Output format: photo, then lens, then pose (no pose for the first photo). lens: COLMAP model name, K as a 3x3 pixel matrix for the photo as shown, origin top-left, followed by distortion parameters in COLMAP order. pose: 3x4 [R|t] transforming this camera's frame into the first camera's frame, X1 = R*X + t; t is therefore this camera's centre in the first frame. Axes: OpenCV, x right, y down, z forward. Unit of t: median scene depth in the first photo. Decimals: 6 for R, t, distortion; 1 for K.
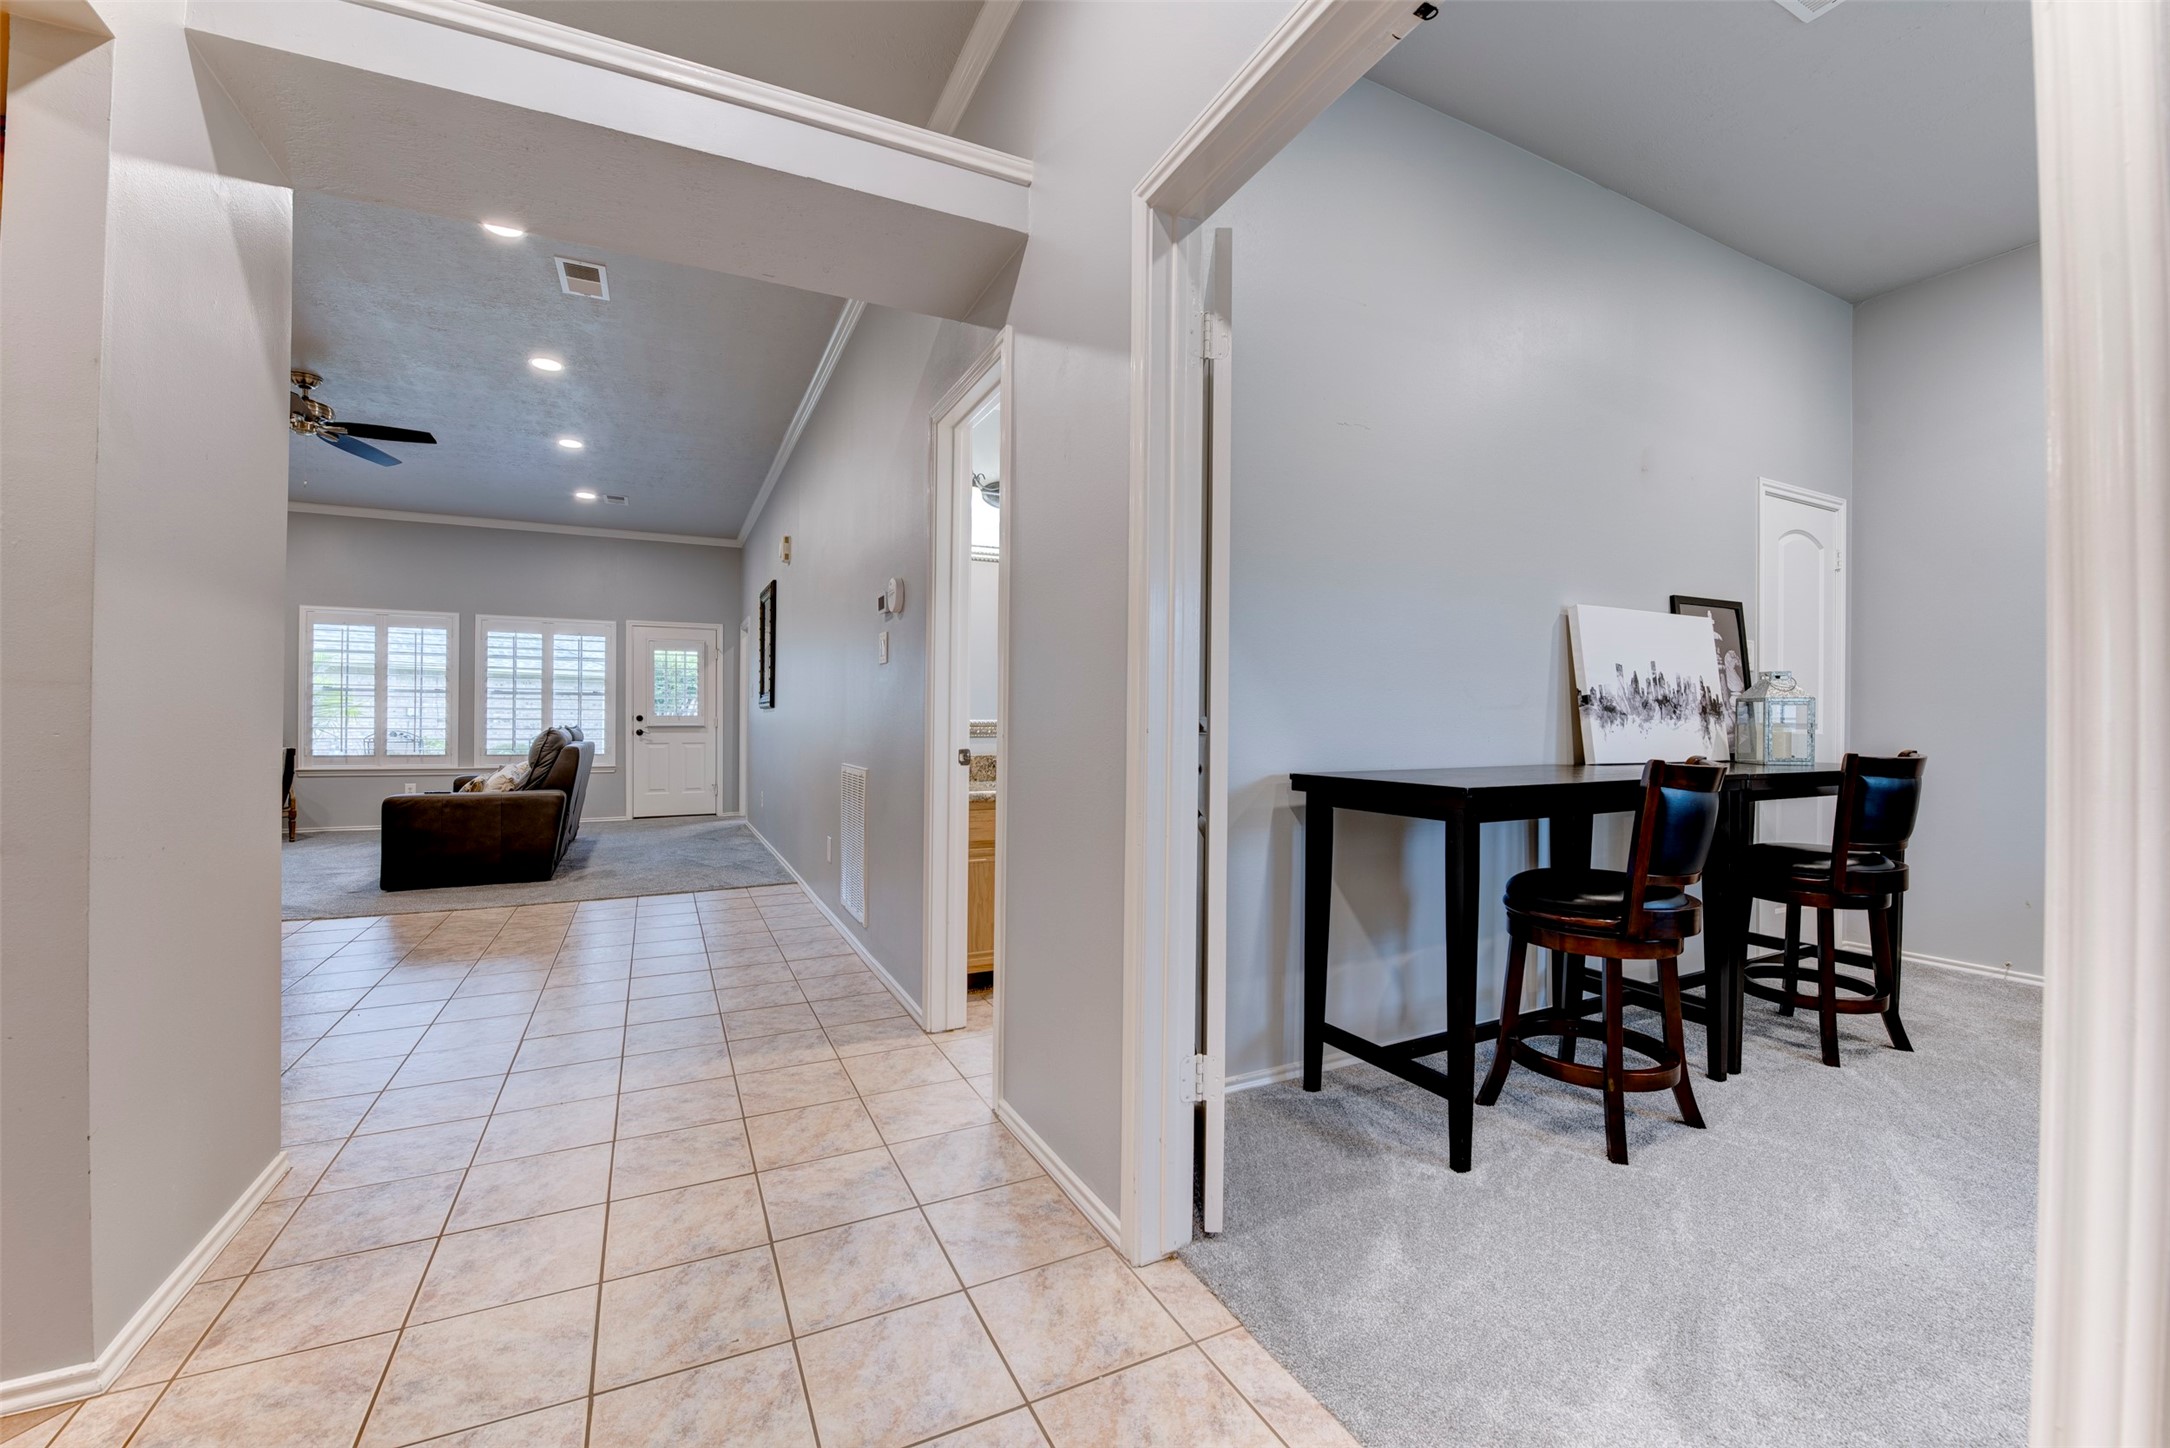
lens RADIAL K [[871.6, 0, 1097.7], [0, 871.6, 727.2], [0, 0, 1]] dist [-0.018847, -0.001337]
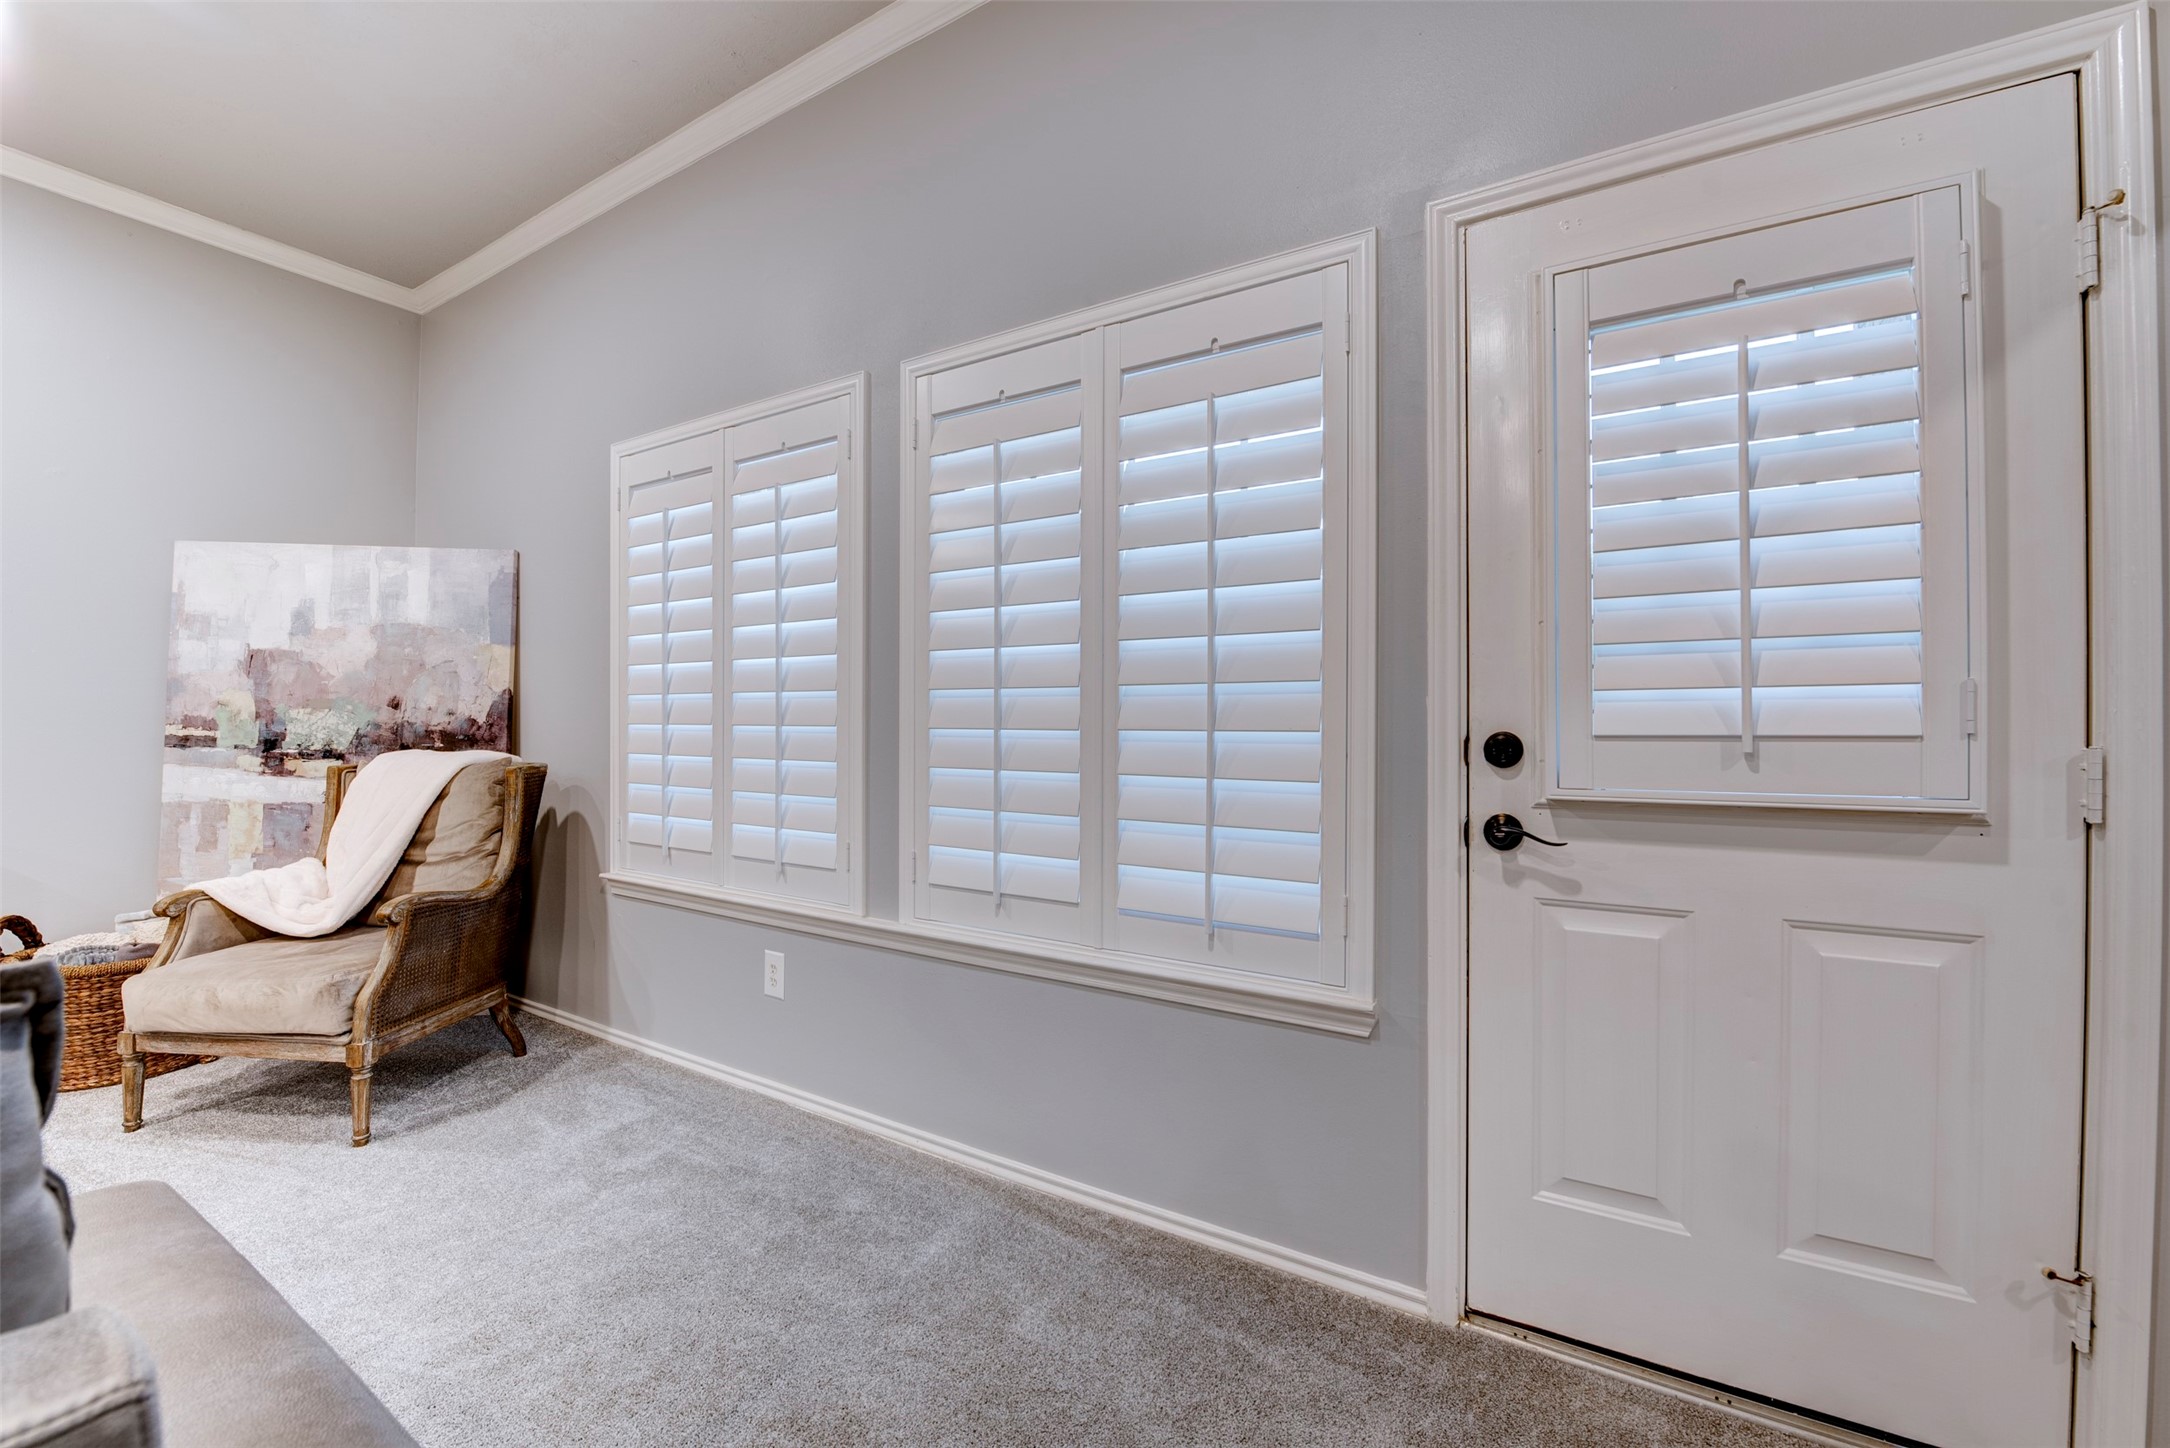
lens RADIAL K [[871.6, 0, 1072.7], [0, 871.6, 726.3], [0, 0, 1]] dist [-0.018847, -0.001337]
pose [[0.526334, -0.000364, -0.850278, -0.652396], [-0.002831, 0.999994, -0.002181, -0.021894], [0.850273, 0.003555, 0.526330, 1.277660]]
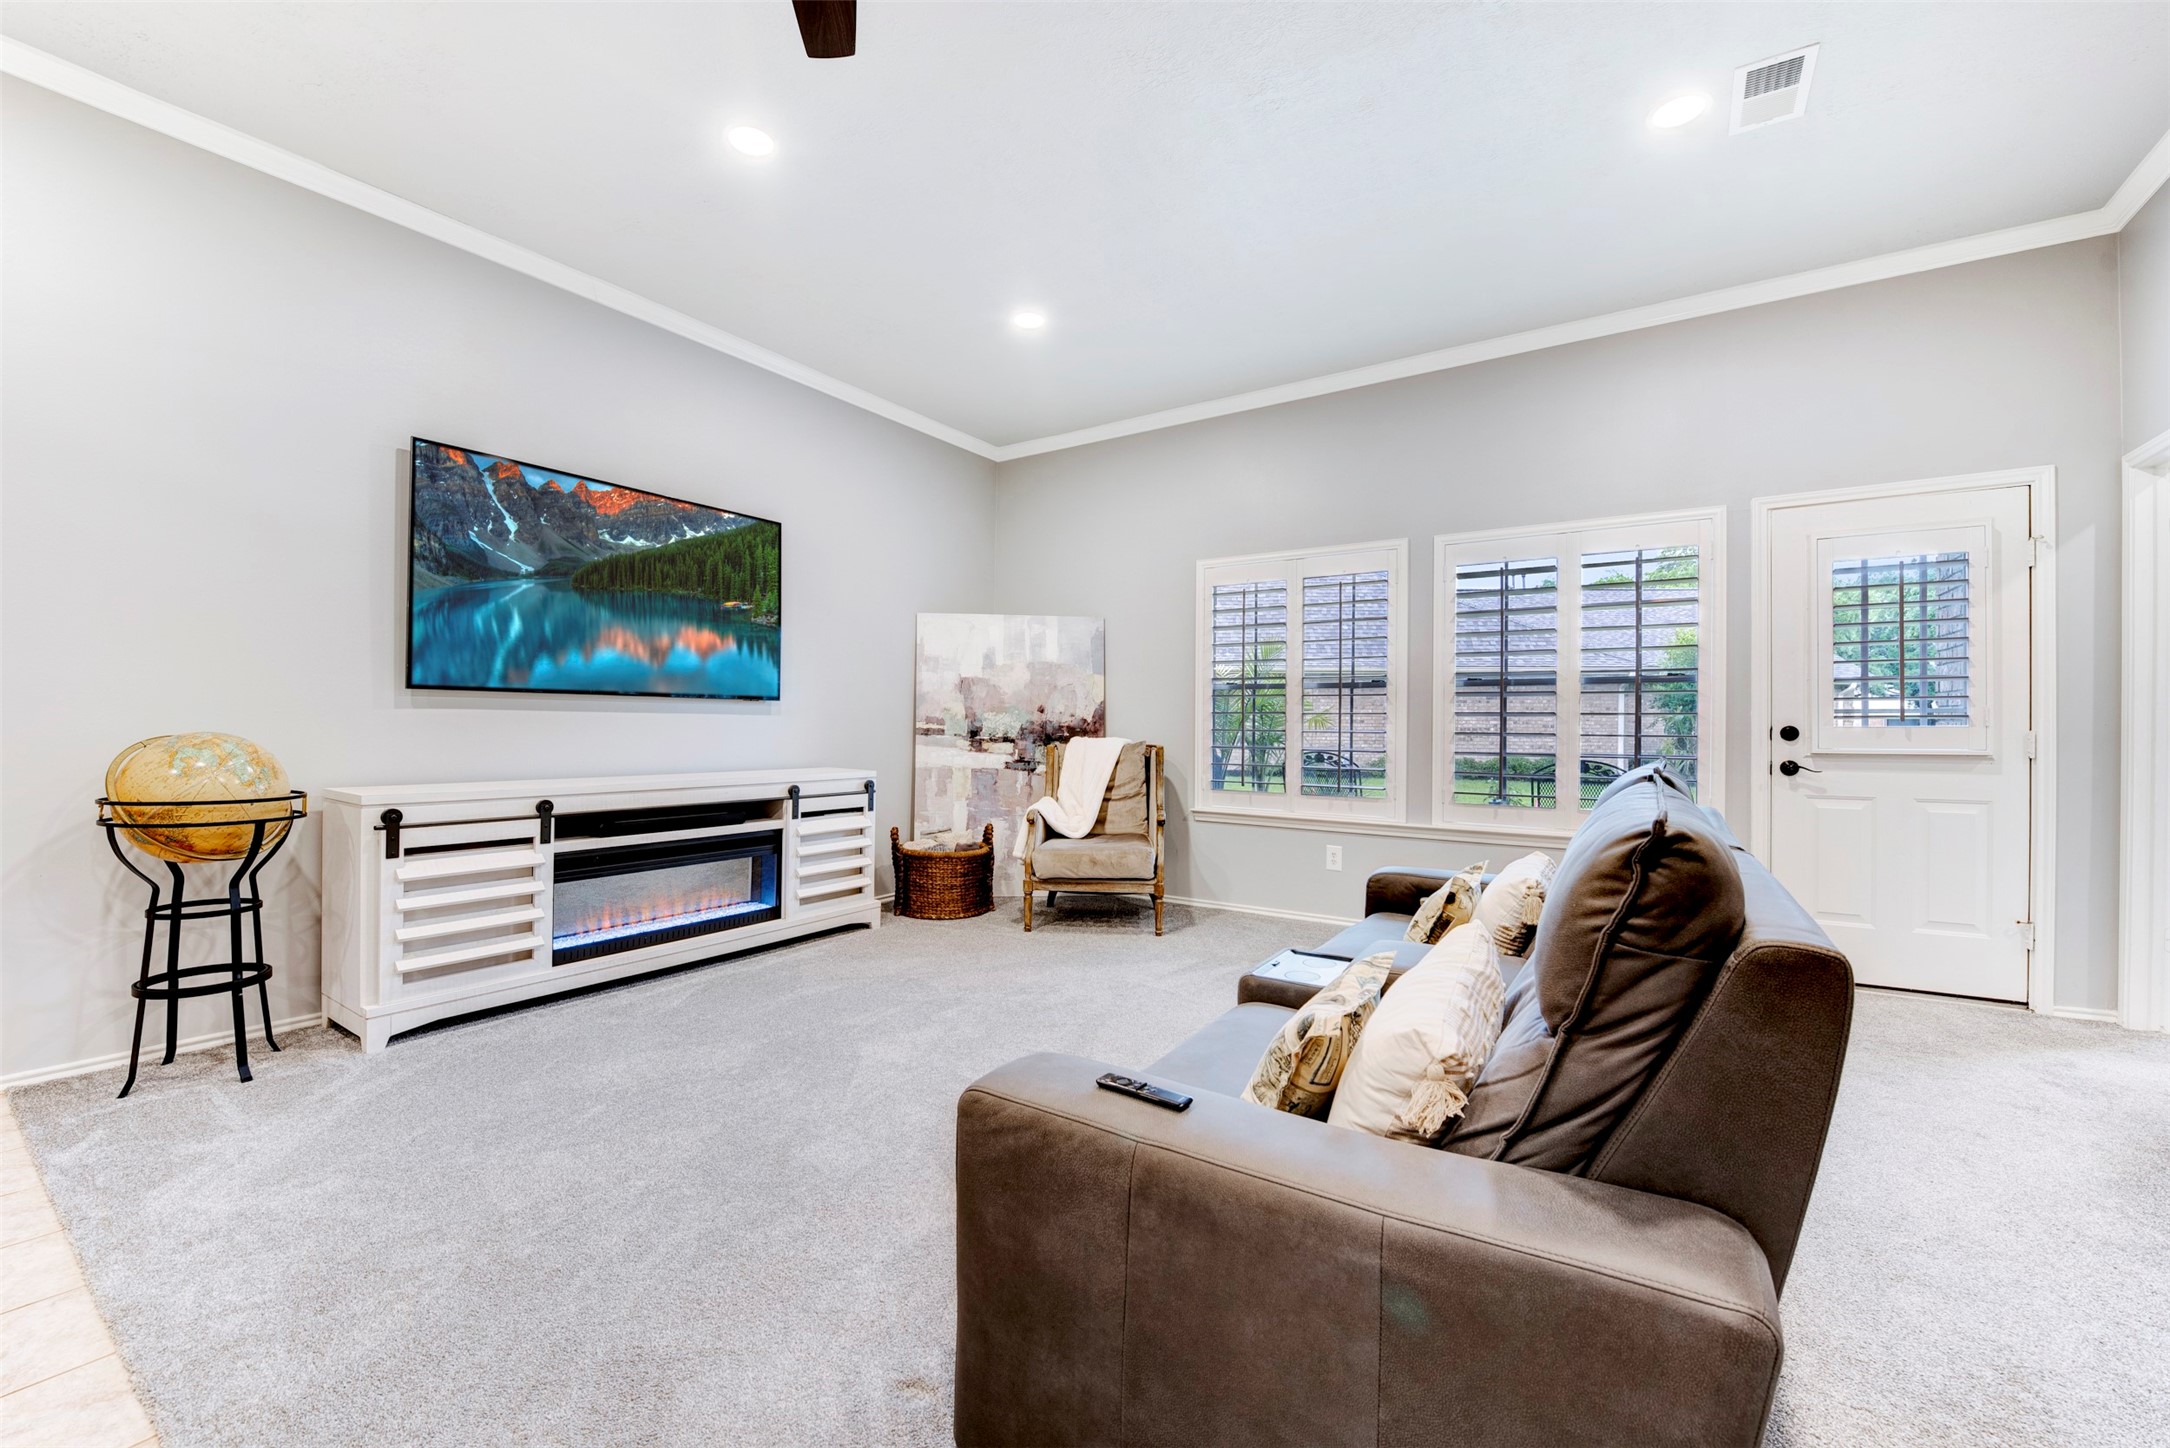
lens RADIAL K [[871.6, 0, 1071.0], [0, 871.6, 724.5], [0, 0, 1]] dist [-0.018847, -0.001337]
pose [[0.482557, -0.002324, -0.875862, -0.515615], [-0.006440, 0.999960, -0.006202, -0.014996], [0.875841, 0.008633, 0.482523, 0.779181]]
